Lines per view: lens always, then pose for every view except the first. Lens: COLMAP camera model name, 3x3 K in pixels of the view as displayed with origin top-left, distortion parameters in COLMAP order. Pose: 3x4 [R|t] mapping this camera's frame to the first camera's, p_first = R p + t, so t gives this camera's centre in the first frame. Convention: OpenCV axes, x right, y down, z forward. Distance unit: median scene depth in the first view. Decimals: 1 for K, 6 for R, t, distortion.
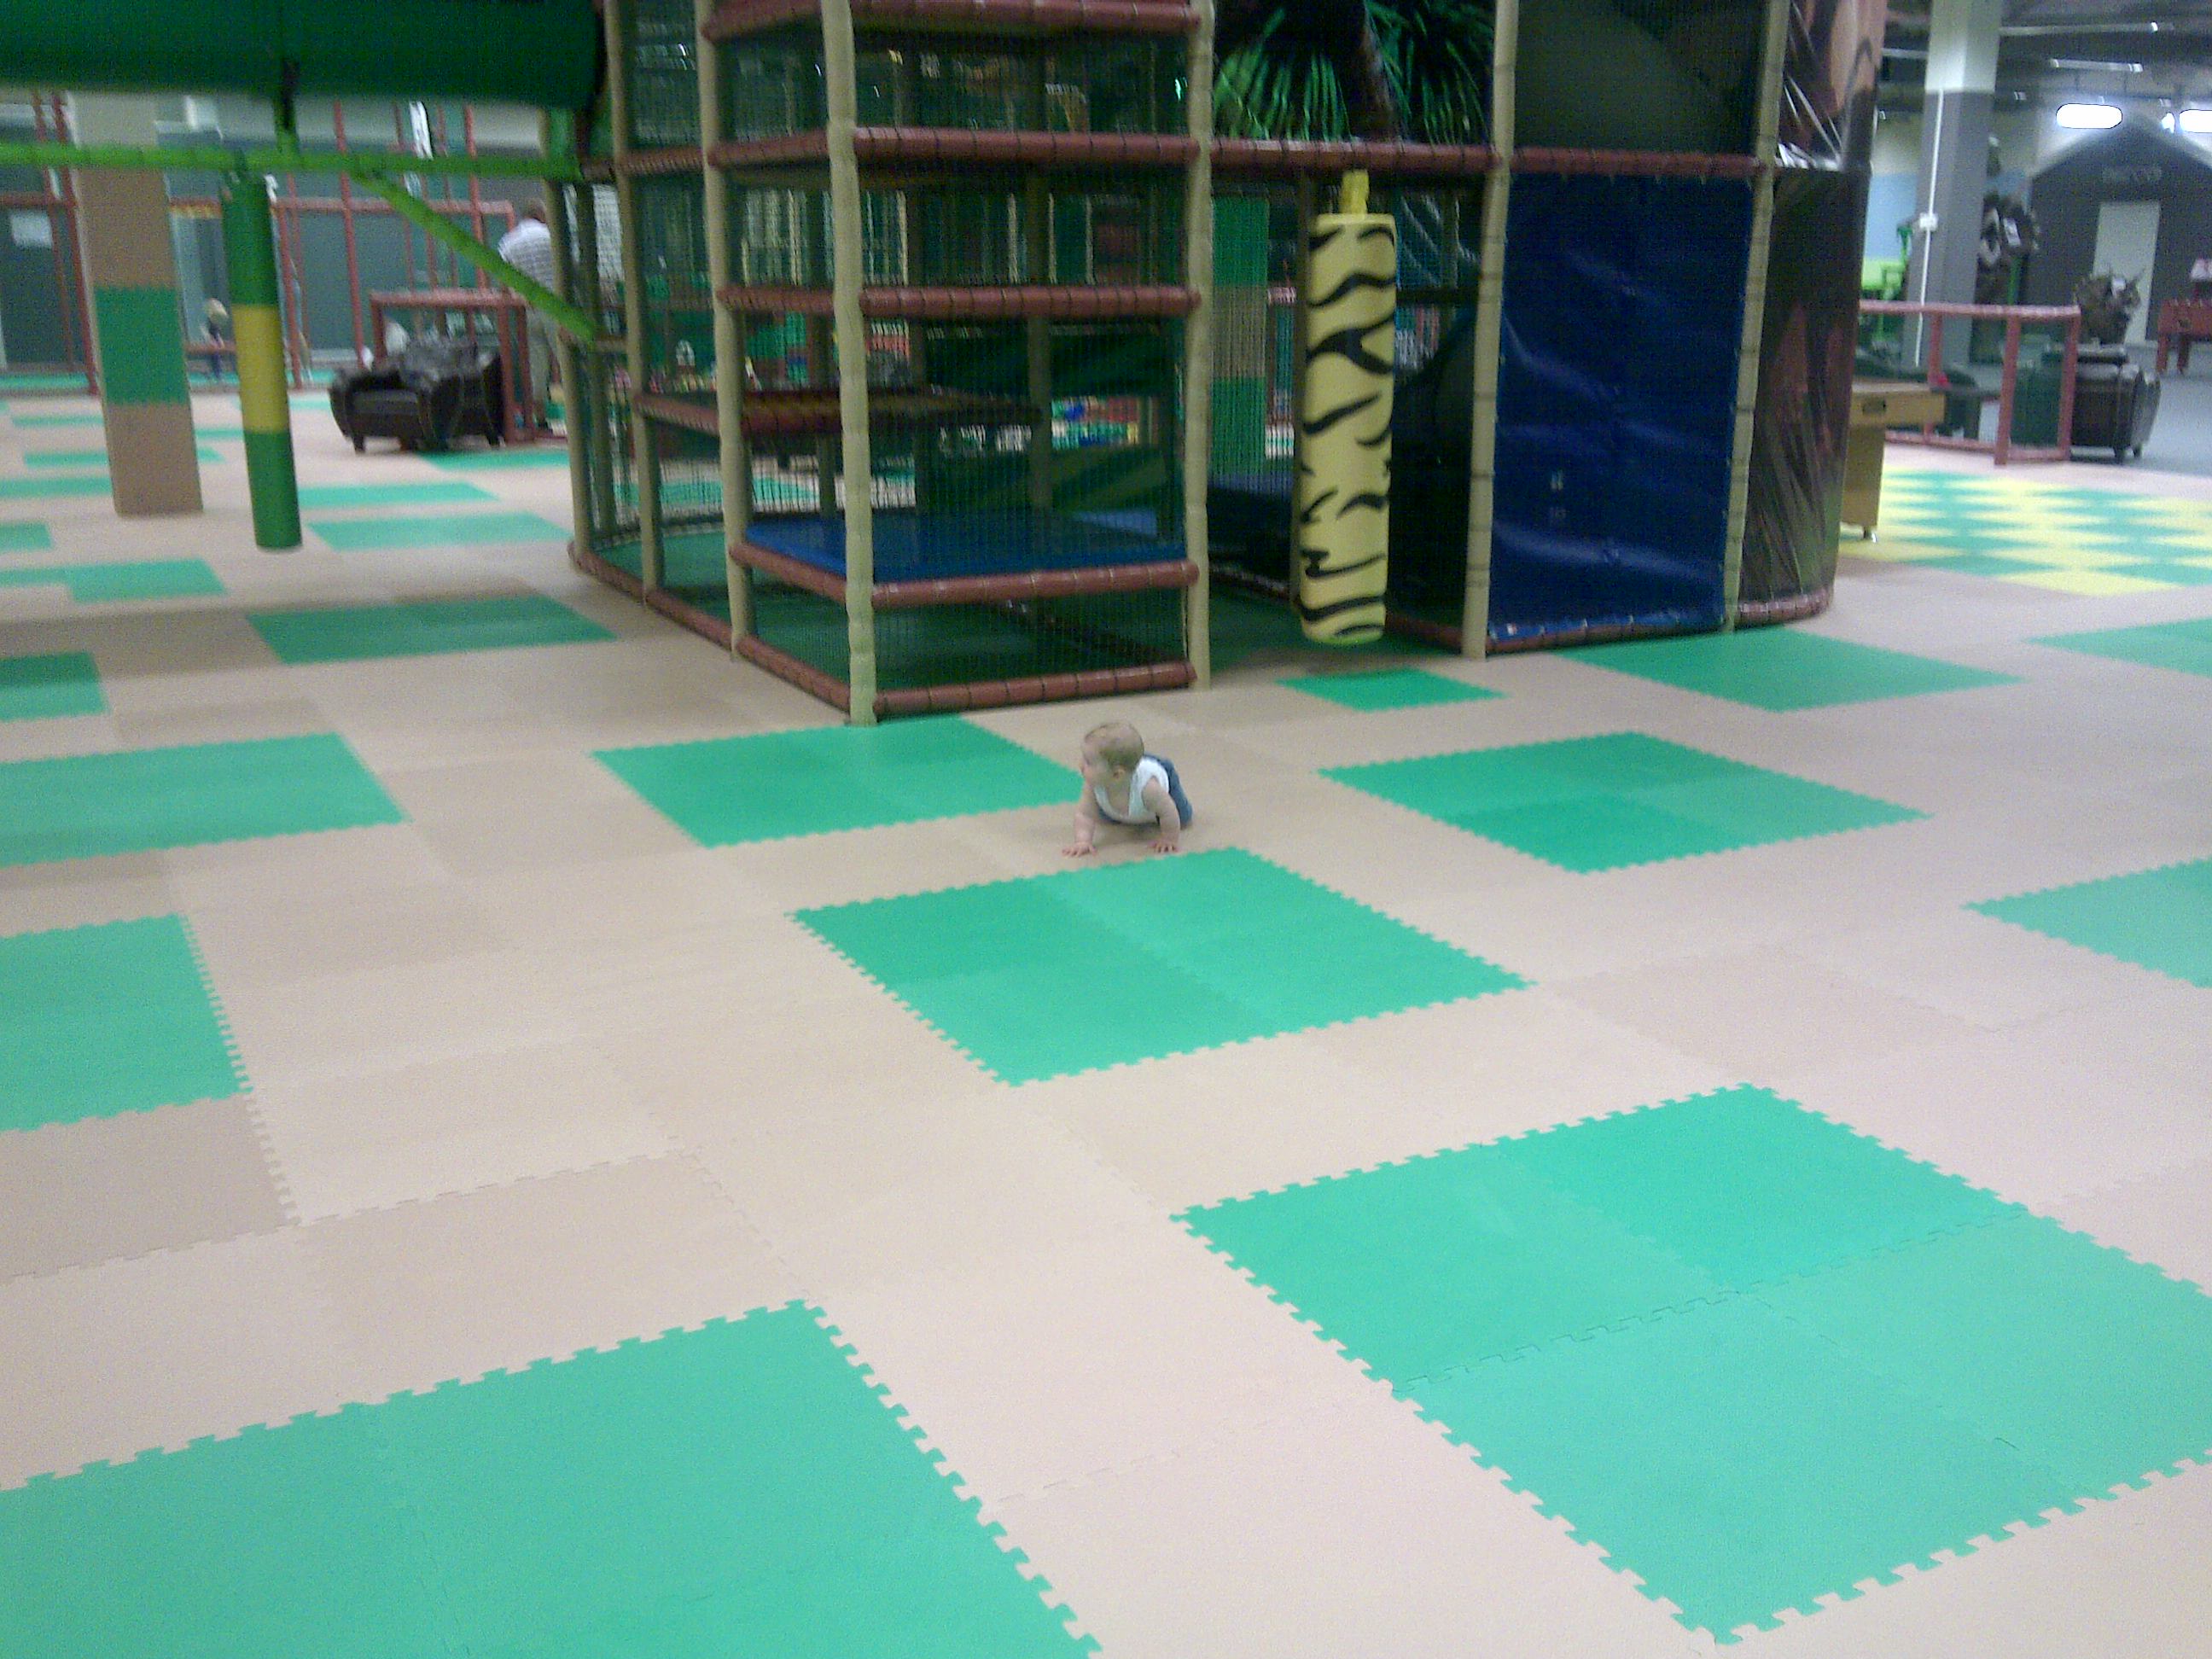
lens RADIAL K [[2123.2, 0, 1106.0], [0, 2123.2, 829.5], [0, 0, 1]] dist [0.186838, 0.002077]
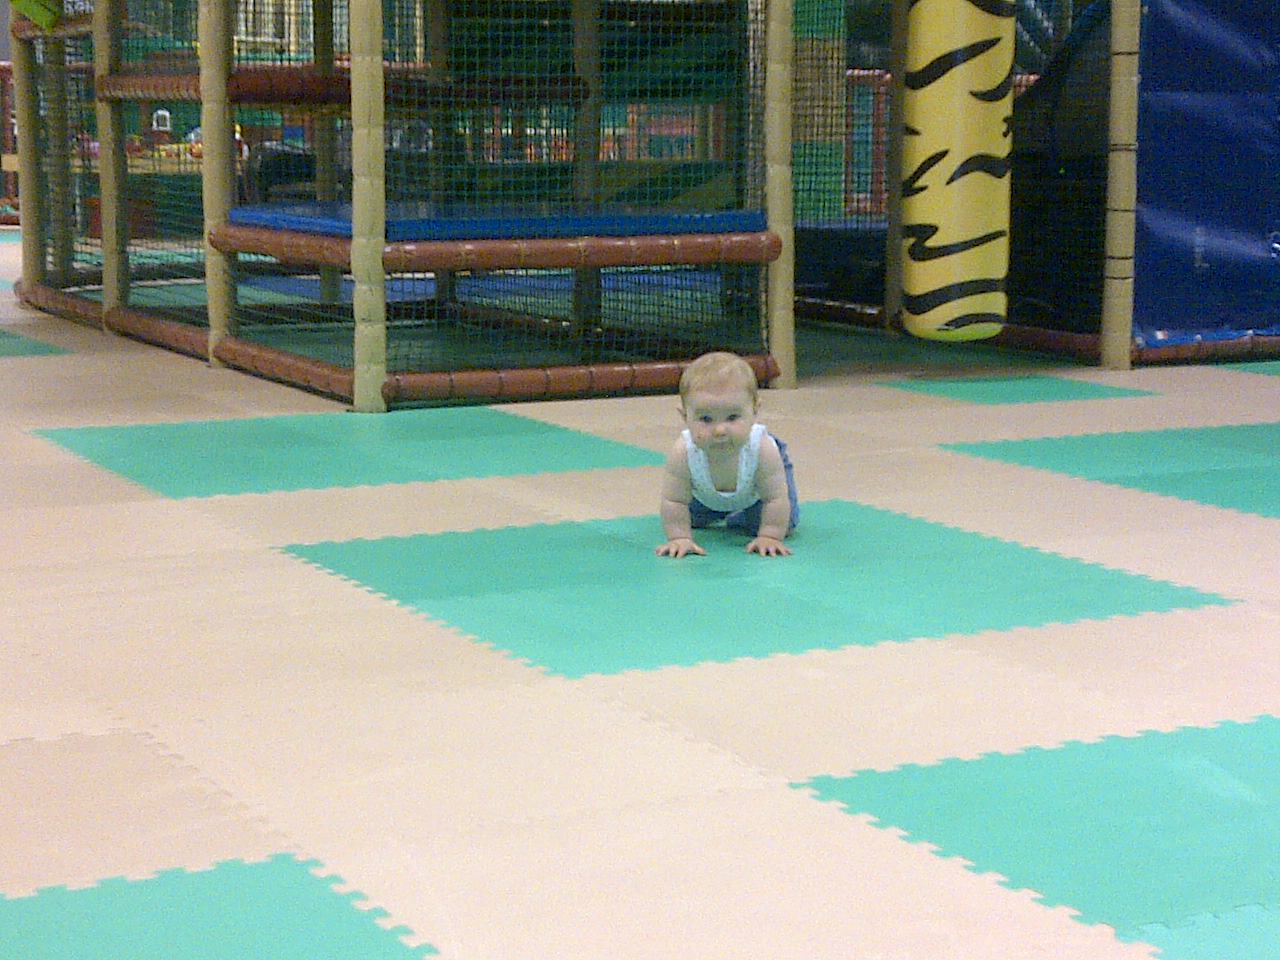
lens RADIAL K [[2481.3, 0, 640.0], [0, 2481.3, 480.0], [0, 0, 1]] dist [0.036925, 2.742258]
pose [[0.999997, 0.002340, -0.000526, -0.009818], [-0.002387, 0.992350, -0.123431, 0.085522], [0.000233, 0.123432, 0.992353, 0.061617]]
